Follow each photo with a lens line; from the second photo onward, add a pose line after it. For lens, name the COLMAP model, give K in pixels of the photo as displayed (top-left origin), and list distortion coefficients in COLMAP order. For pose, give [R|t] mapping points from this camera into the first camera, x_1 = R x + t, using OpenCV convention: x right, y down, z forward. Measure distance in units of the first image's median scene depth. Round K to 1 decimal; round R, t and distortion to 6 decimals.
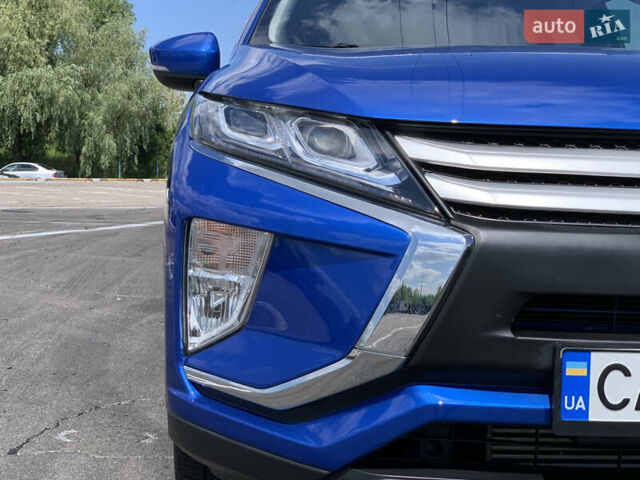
lens RADIAL K [[952.4, 0, 319.5], [0, 952.4, 260.0], [0, 0, 1]] dist [0.080587, -0.023728]
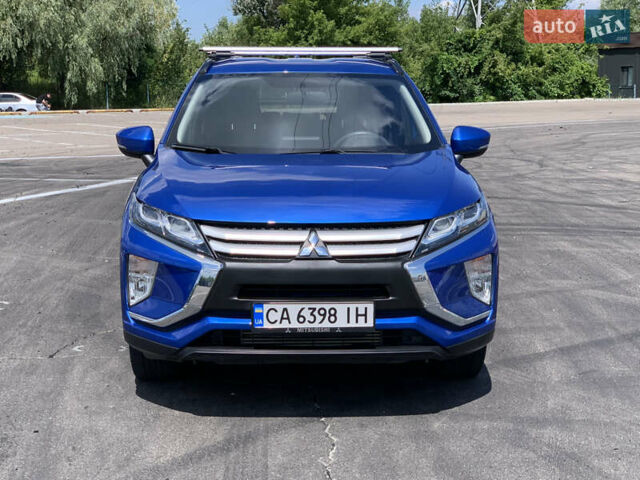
lens RADIAL K [[1181.3, 0, 320.1], [0, 1181.3, 240.1], [0, 0, 1]] dist [0.033183, 0.372904]
pose [[0.999209, -0.020252, -0.034216, 0.152766], [0.022188, 0.998117, 0.057180, -0.078473], [0.032994, -0.057894, 0.997777, -0.671314]]
